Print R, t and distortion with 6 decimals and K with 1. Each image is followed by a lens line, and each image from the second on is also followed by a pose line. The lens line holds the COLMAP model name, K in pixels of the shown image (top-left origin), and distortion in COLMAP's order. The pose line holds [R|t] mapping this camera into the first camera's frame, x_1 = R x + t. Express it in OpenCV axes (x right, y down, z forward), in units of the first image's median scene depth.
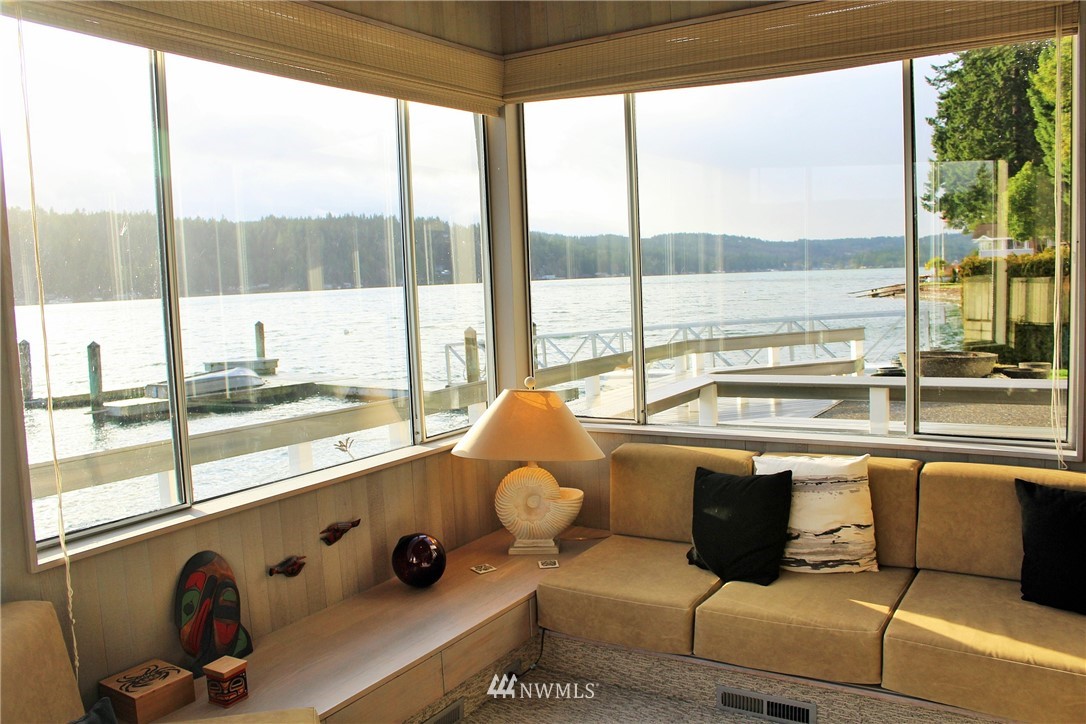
lens RADIAL K [[884.2, 0, 543.0], [0, 884.2, 362.0], [0, 0, 1]] dist [-0.027646, 0.006591]
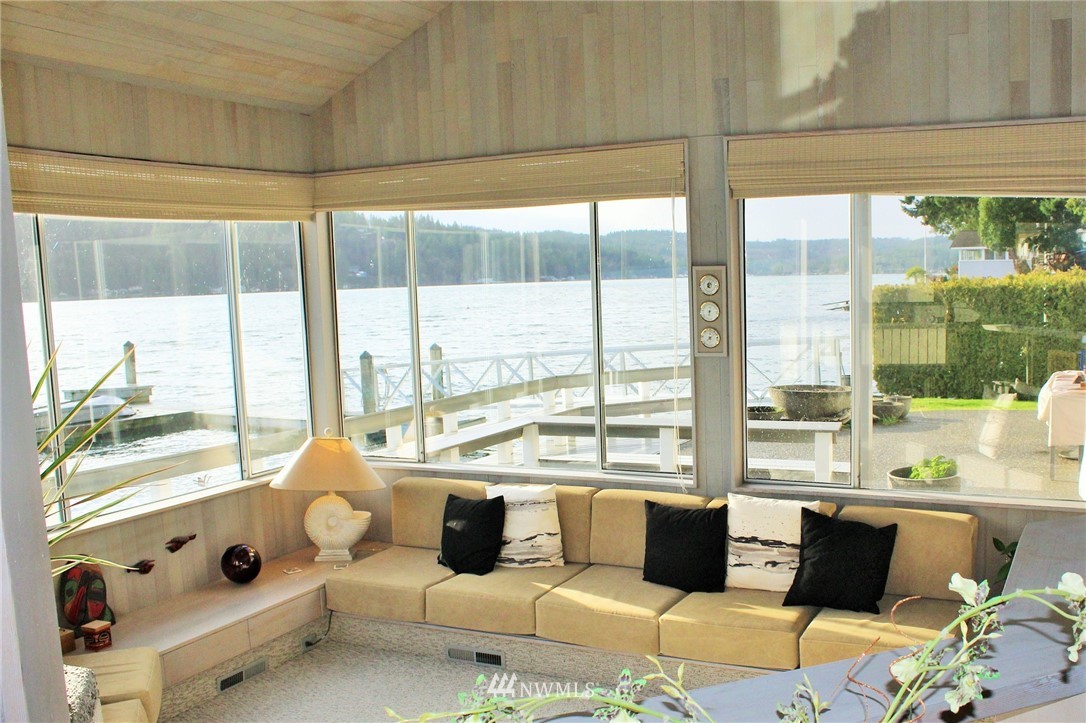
lens RADIAL K [[1075.5, 0, 546.1], [0, 1075.5, 426.5], [0, 0, 1]] dist [0.016979, 0.032848]
pose [[0.998514, -0.005397, 0.054225, 0.254651], [0.002985, 0.999006, 0.044478, -0.064482], [-0.054411, -0.044250, 0.997538, -0.719423]]
